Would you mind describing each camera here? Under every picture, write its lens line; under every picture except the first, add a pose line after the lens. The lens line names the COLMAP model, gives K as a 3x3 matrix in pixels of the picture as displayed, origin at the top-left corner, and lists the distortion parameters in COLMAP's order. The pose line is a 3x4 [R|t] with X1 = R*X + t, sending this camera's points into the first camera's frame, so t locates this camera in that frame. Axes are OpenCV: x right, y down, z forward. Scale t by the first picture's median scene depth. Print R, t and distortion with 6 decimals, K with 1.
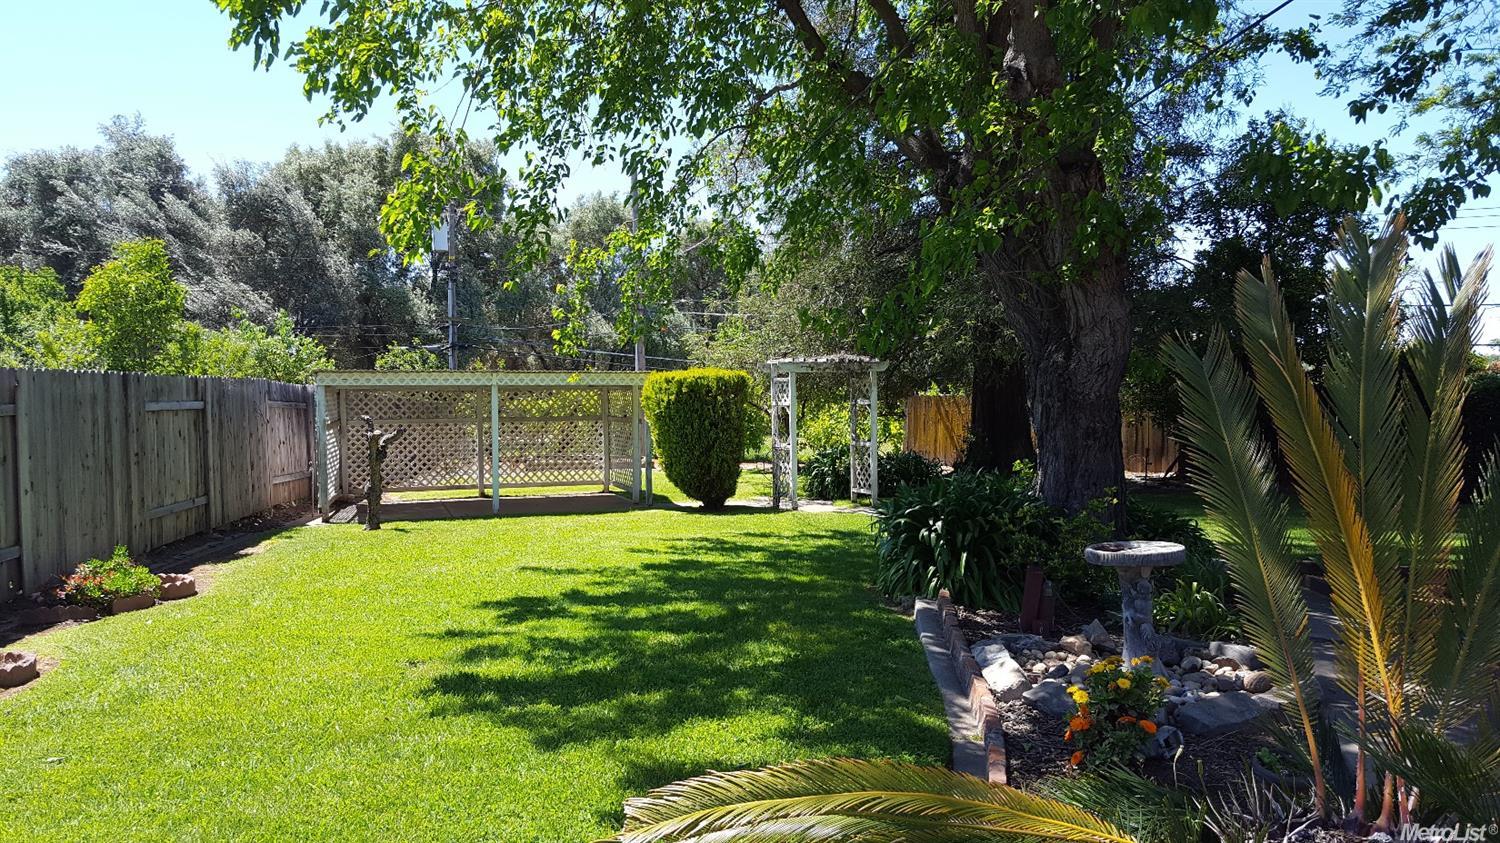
lens RADIAL K [[1077.5, 0, 750.0], [0, 1077.5, 421.5], [0, 0, 1]] dist [0.002961, -0.000118]
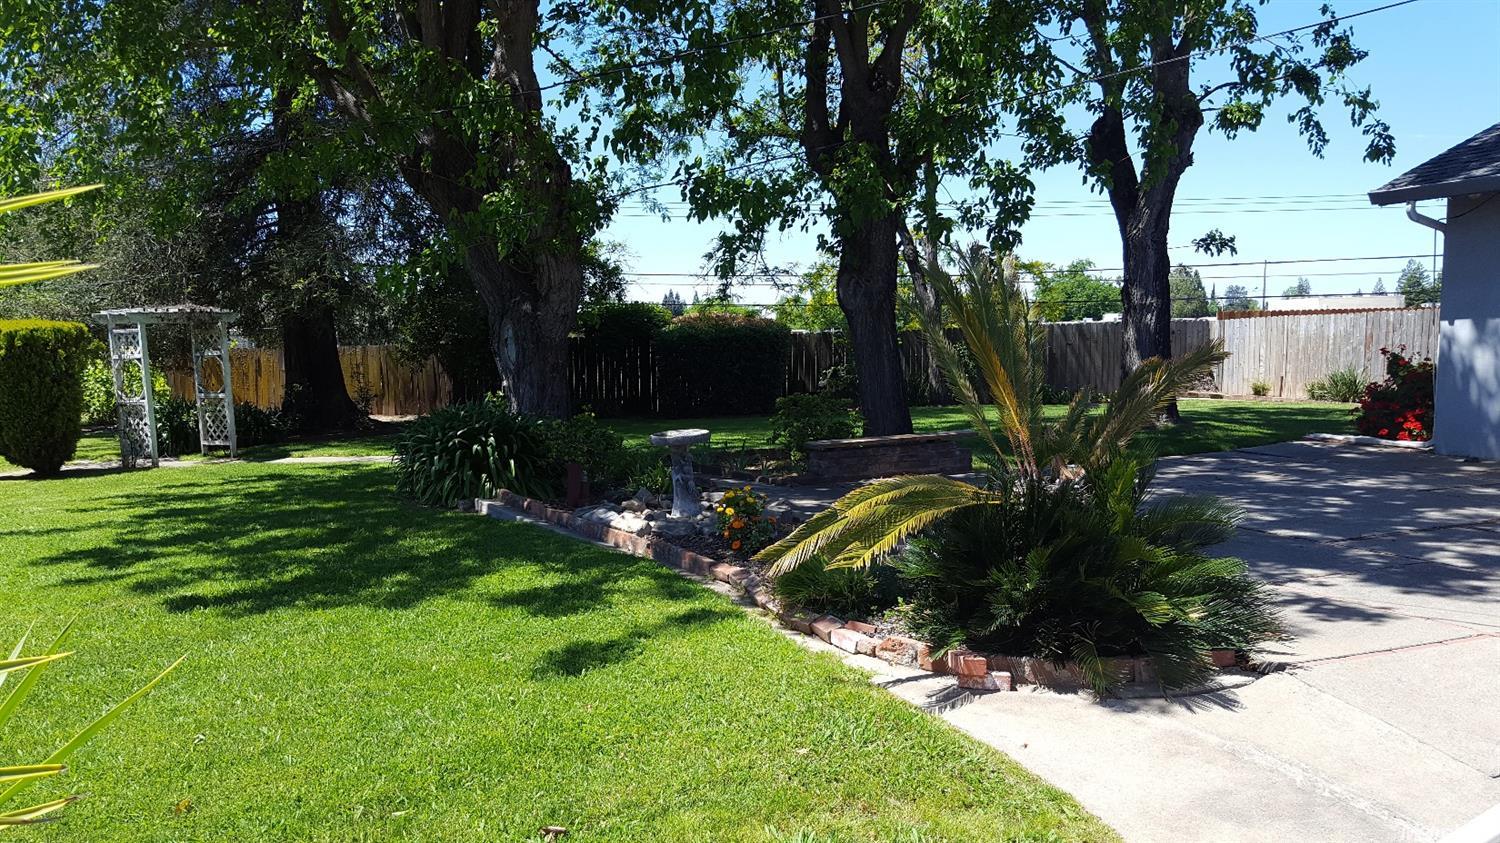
lens RADIAL K [[1077.5, 0, 750.0], [0, 1077.5, 421.5], [0, 0, 1]] dist [0.002961, -0.000118]
pose [[0.748482, -0.064782, 0.659983, -0.336570], [0.034746, 0.997681, 0.058524, 0.006784], [-0.662244, -0.020873, 0.748998, -0.126722]]
